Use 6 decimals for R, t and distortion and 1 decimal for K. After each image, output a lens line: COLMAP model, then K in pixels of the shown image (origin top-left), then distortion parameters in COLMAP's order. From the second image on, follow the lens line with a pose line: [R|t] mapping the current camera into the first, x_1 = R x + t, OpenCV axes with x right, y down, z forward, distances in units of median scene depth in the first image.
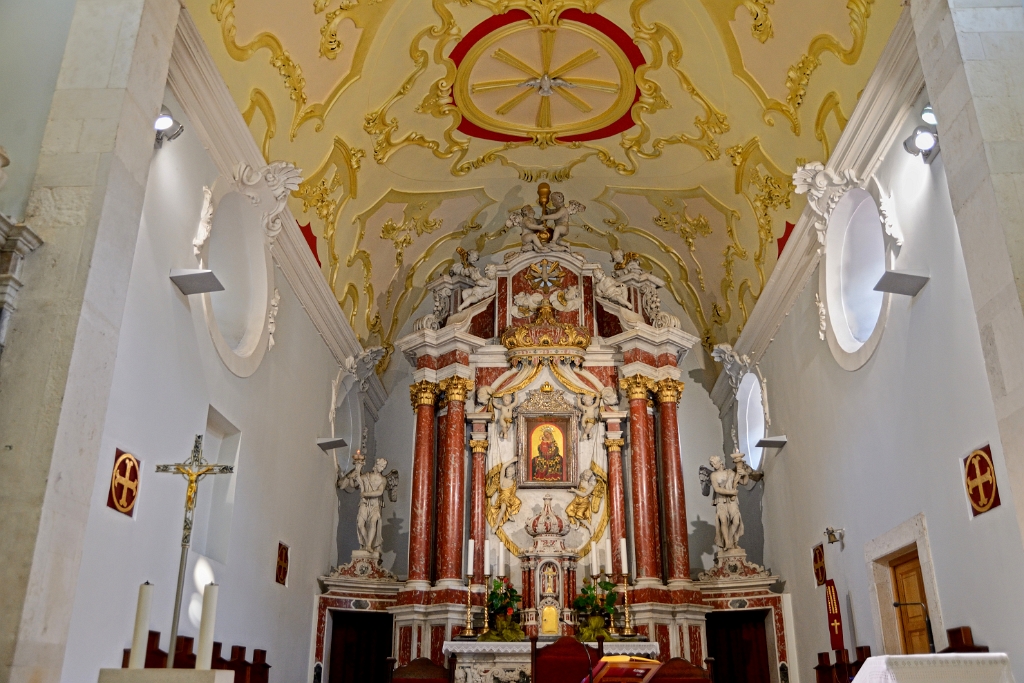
lens RADIAL K [[899.6, 0, 512.8], [0, 899.6, 339.0], [0, 0, 1]] dist [-0.046535, 0.001083]
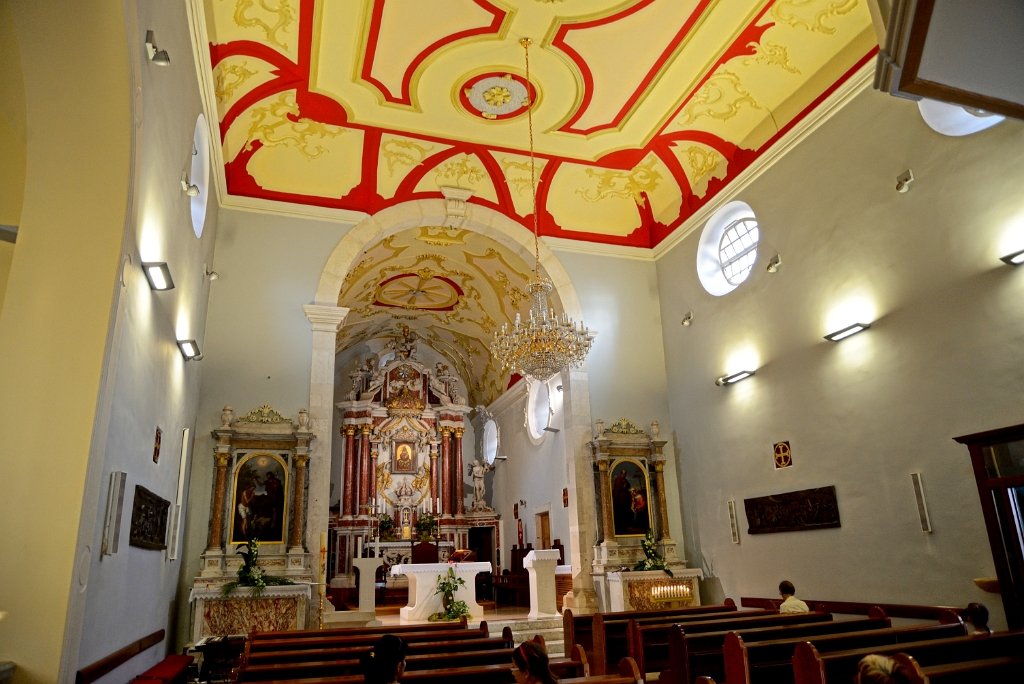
lens RADIAL K [[710.0, 0, 515.0], [0, 710.0, 344.6], [0, 0, 1]] dist [-0.009499, -0.000510]
pose [[0.943038, 0.069321, 0.325382, -0.298351], [-0.094176, 0.993670, 0.061251, -0.290742], [-0.319076, -0.088405, 0.943597, -0.741114]]
